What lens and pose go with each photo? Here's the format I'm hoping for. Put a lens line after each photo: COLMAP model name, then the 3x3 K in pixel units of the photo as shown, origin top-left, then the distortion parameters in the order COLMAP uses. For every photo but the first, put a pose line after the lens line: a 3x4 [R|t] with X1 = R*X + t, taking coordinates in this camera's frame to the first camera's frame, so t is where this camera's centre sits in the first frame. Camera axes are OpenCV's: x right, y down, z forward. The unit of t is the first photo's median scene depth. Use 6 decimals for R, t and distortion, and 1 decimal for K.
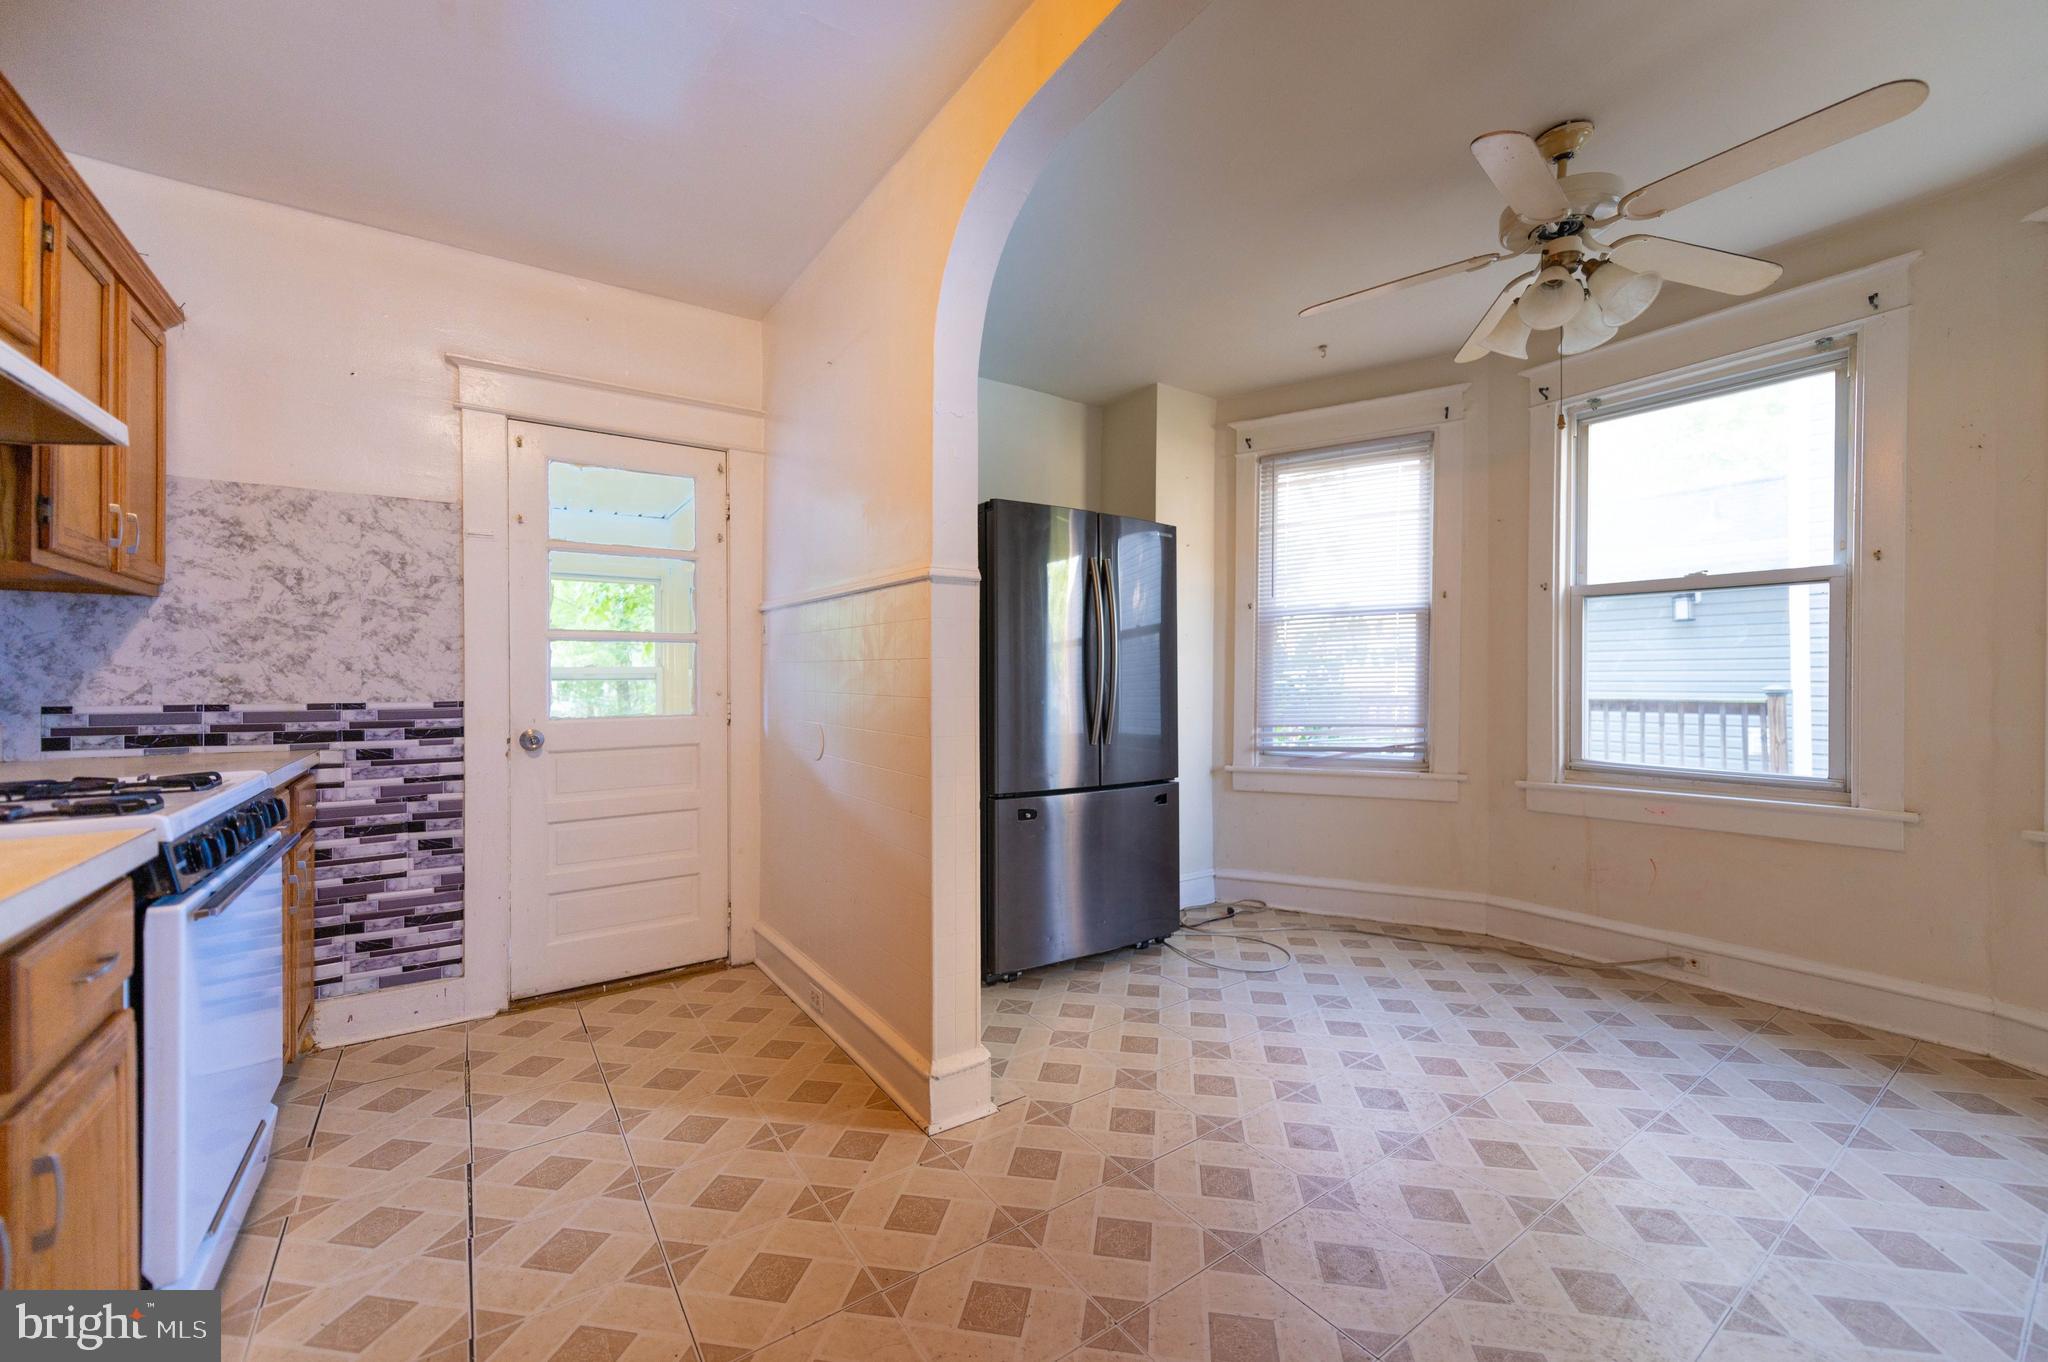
lens RADIAL K [[799.7, 0, 1034.2], [0, 799.7, 676.5], [0, 0, 1]] dist [0.014733, -0.004760]
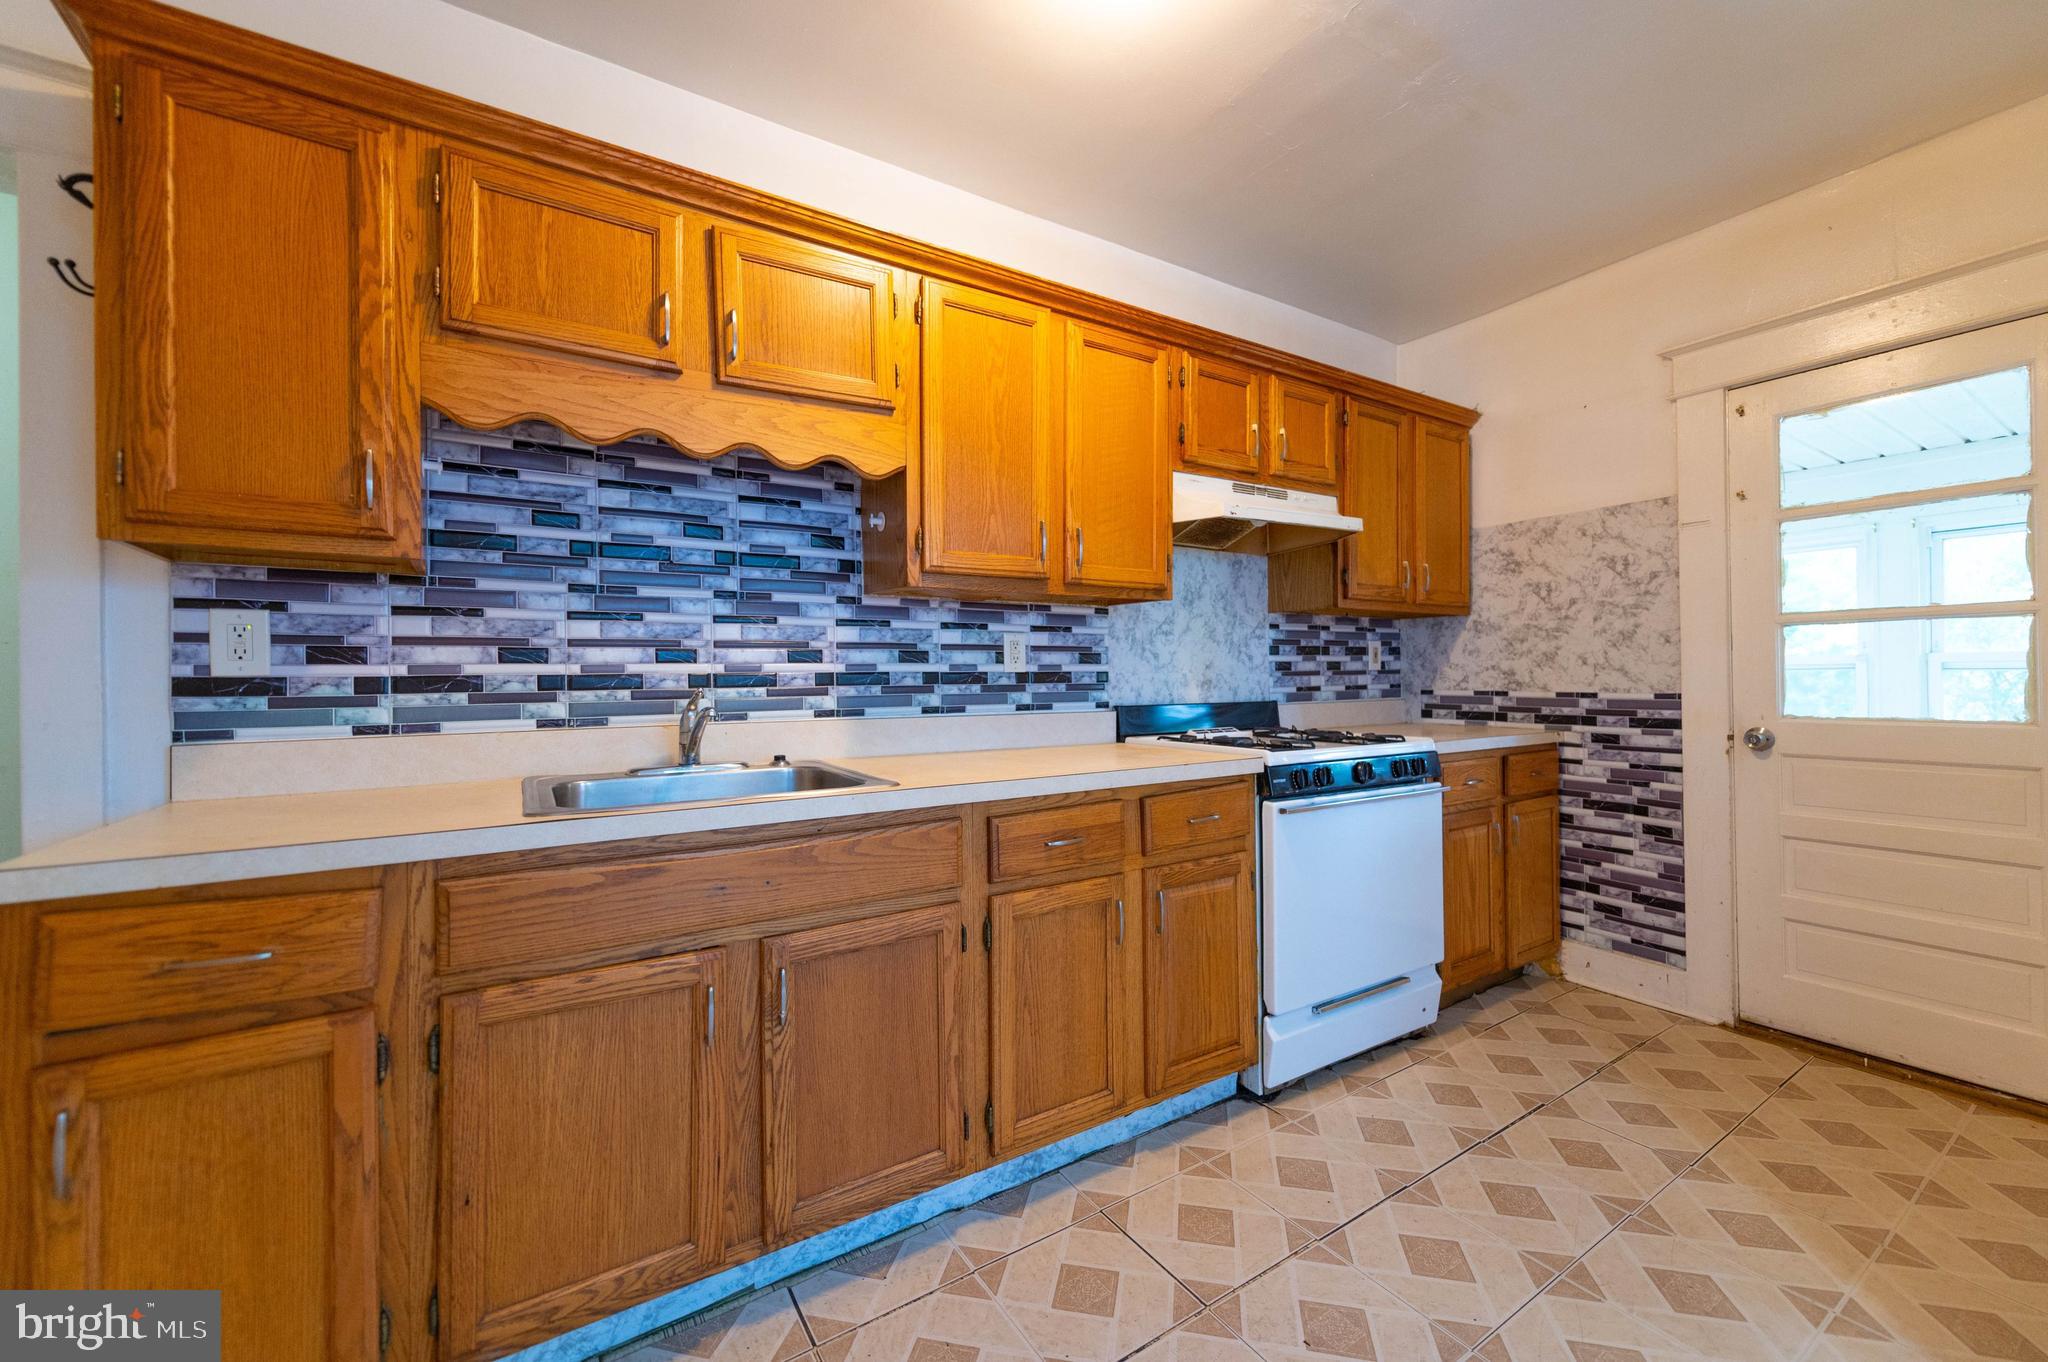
lens RADIAL K [[799.7, 0, 1032.6], [0, 799.7, 675.1], [0, 0, 1]] dist [0.014733, -0.004760]
pose [[-0.042500, 0.002240, -0.999094, 0.268768], [0.010072, 0.999948, 0.001814, -0.001553], [0.999046, -0.009985, -0.042520, 0.203306]]
